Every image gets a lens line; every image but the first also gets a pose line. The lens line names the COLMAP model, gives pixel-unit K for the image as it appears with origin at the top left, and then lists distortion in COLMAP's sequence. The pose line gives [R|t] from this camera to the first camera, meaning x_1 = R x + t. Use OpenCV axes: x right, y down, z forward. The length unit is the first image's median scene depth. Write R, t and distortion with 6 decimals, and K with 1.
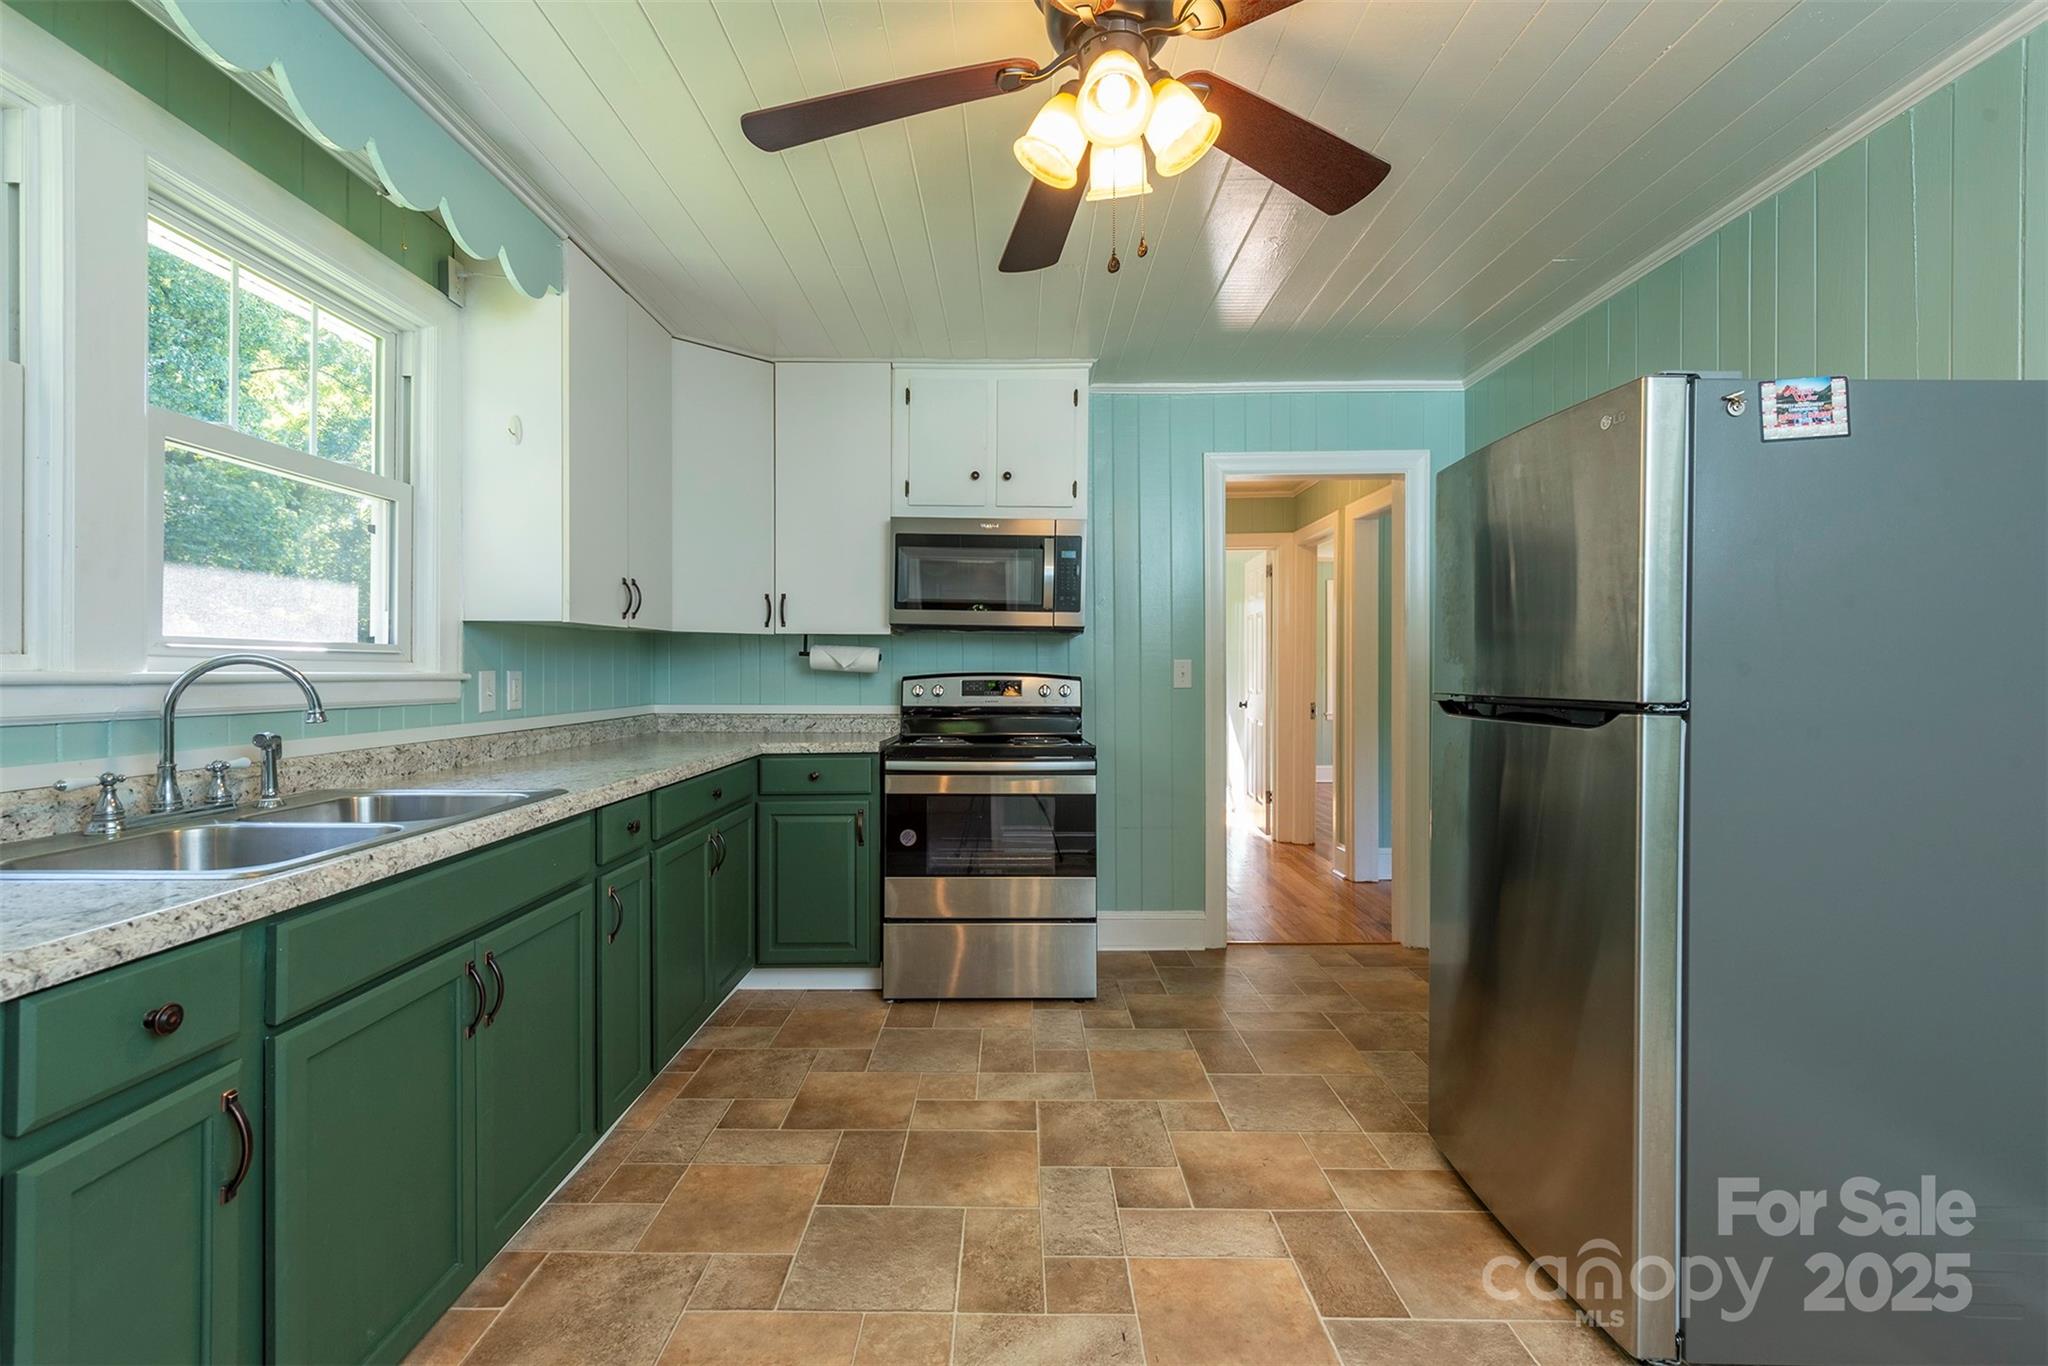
lens RADIAL K [[993.3, 0, 1024.3], [0, 993.3, 675.1], [0, 0, 1]] dist [0.007192, -0.001338]
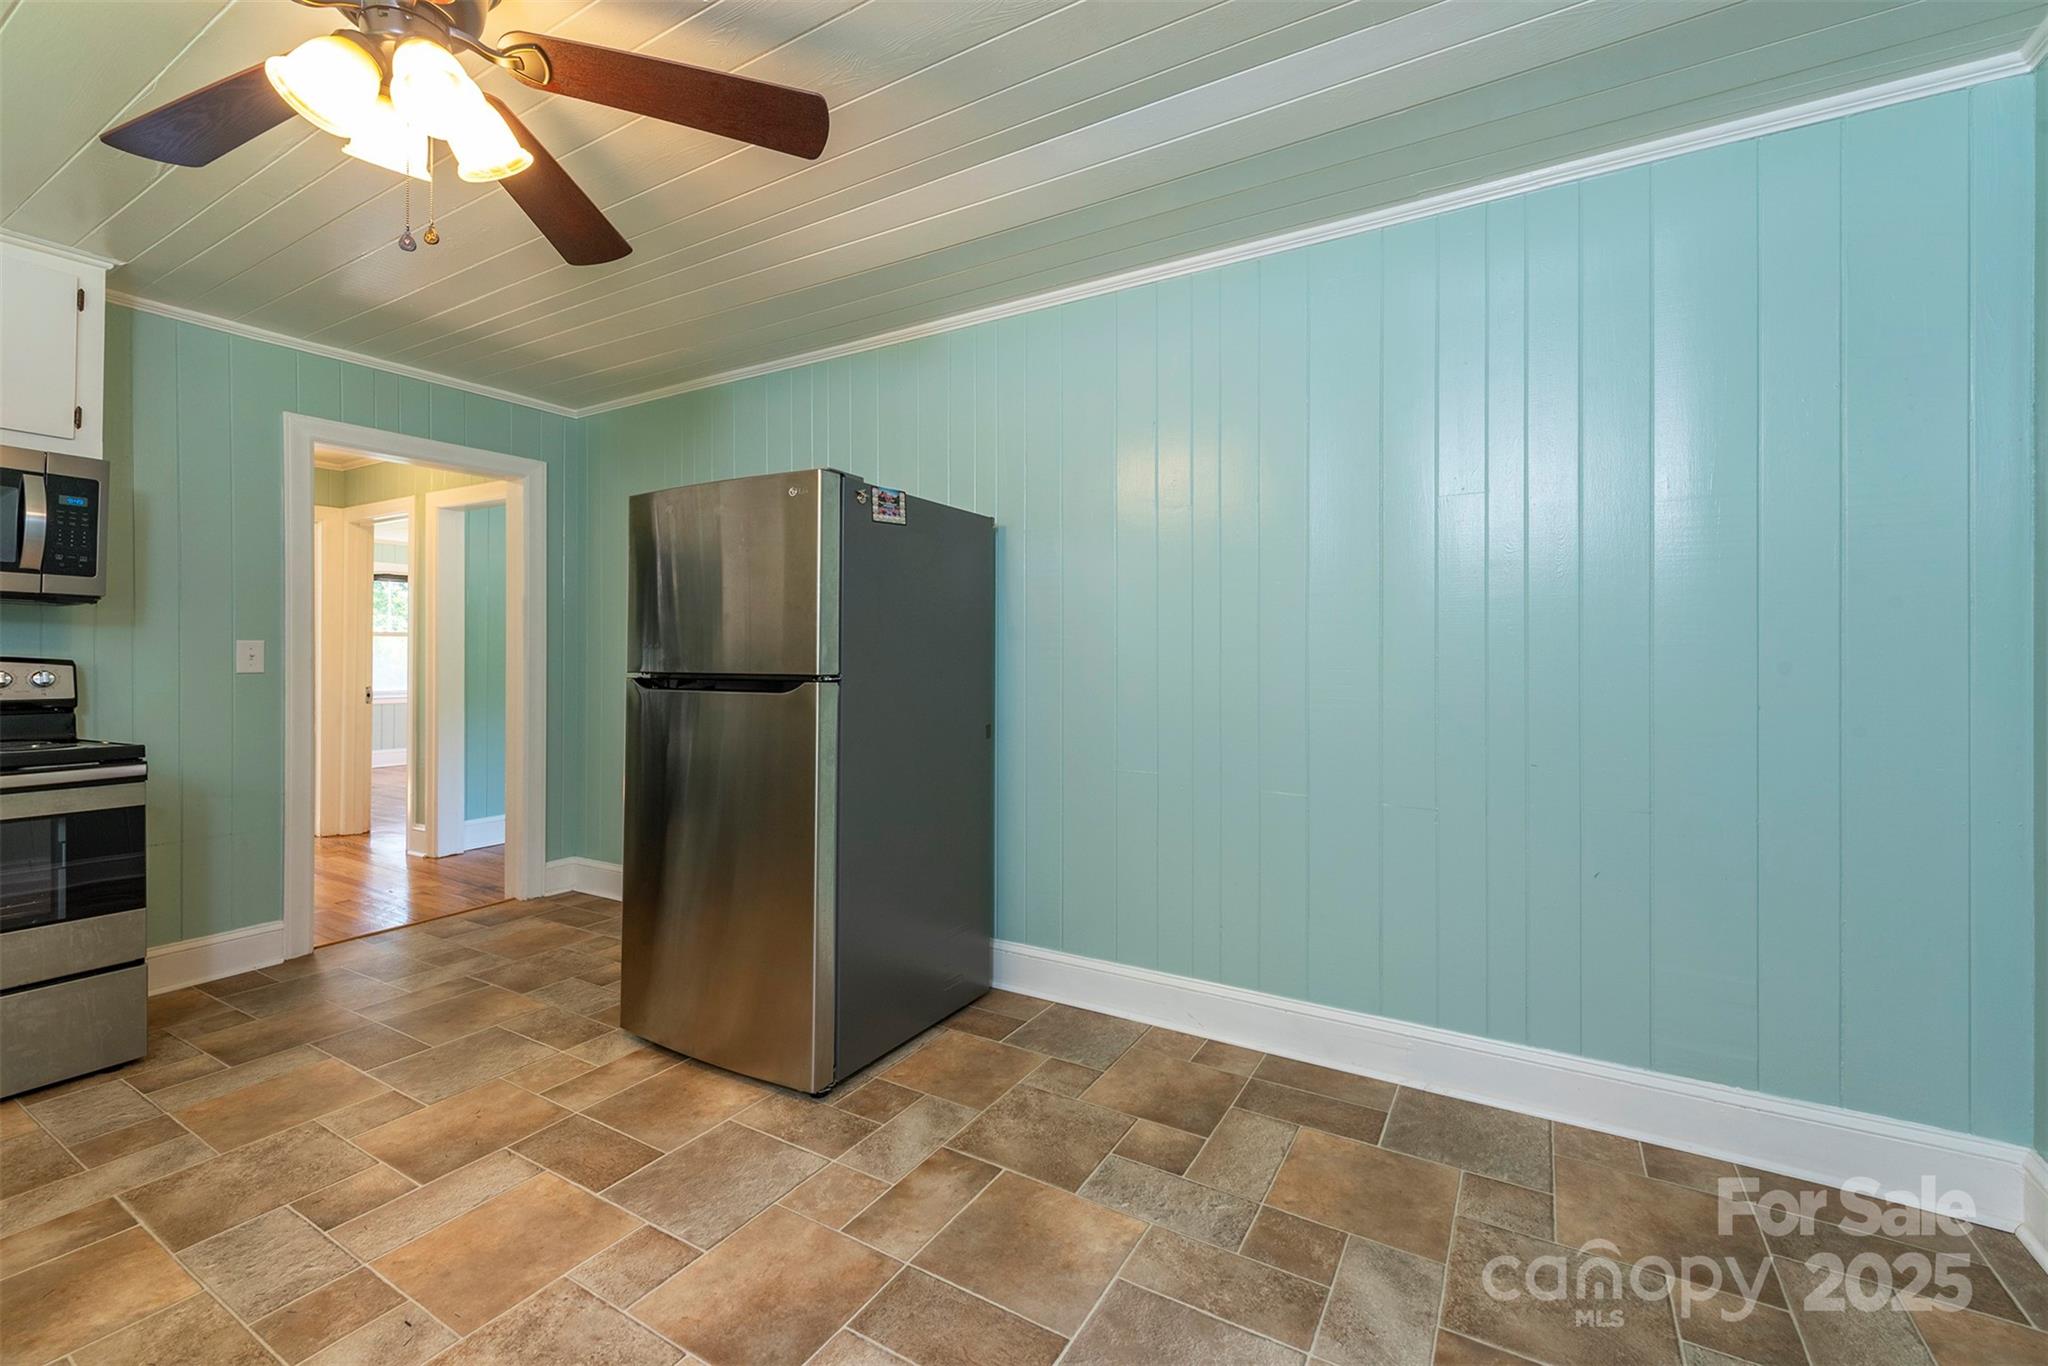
lens RADIAL K [[814.9, 0, 1084.2], [0, 814.9, 652.8], [0, 0, 1]] dist [0.000925, -0.000755]
pose [[0.466479, 0.006453, 0.884508, -0.216999], [0.000246, 0.999972, -0.007425, 0.001779], [-0.884532, 0.003681, 0.466465, 0.016754]]
